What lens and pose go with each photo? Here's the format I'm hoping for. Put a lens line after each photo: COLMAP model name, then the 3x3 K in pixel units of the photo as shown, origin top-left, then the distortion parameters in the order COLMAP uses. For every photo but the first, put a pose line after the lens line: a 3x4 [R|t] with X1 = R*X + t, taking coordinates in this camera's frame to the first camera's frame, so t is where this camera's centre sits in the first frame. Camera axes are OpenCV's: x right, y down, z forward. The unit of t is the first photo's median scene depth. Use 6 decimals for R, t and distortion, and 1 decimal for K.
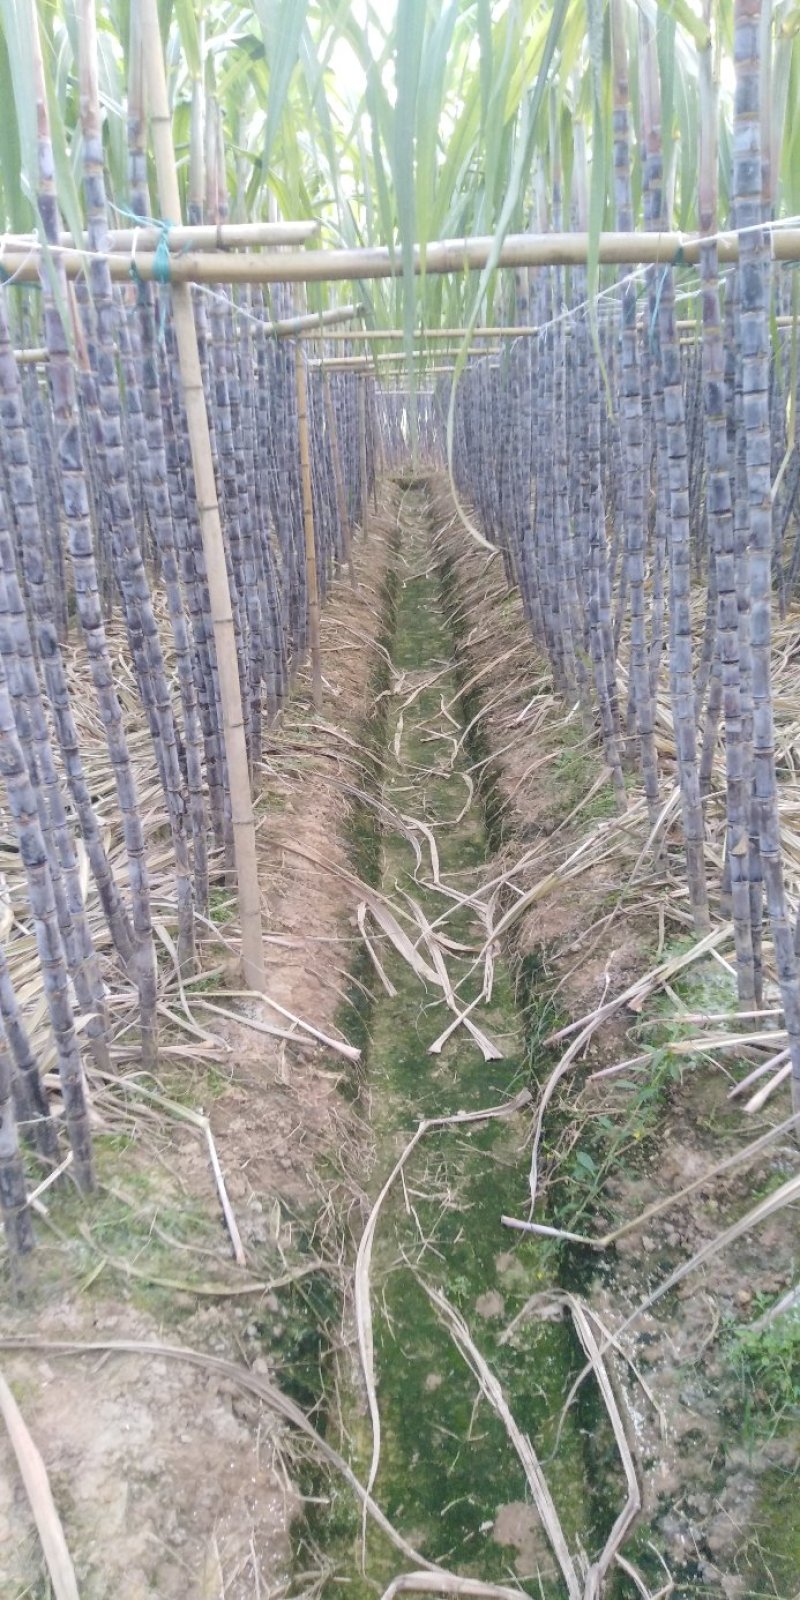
lens RADIAL K [[1168.4, 0, 400.0], [0, 1168.4, 800.0], [0, 0, 1]] dist [0.082426, -0.134649]
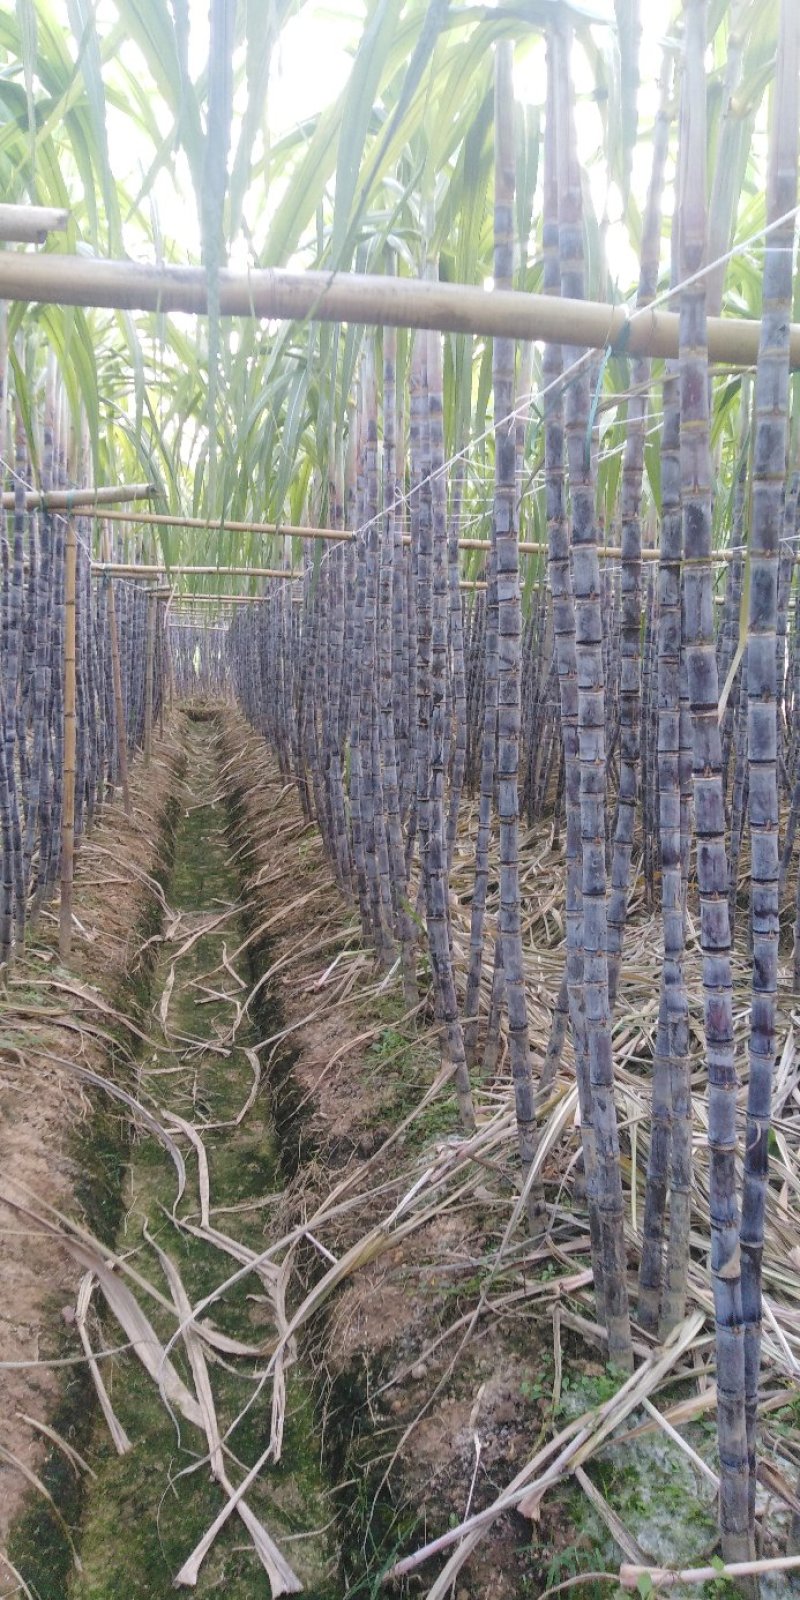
lens RADIAL K [[1168.4, 0, 400.0], [0, 1168.4, 800.0], [0, 0, 1]] dist [0.082426, -0.134649]
pose [[0.981868, 0.058422, 0.180338, 0.003386], [-0.021112, 0.979108, -0.202241, -0.034071], [-0.188386, 0.194766, 0.962589, 0.222032]]
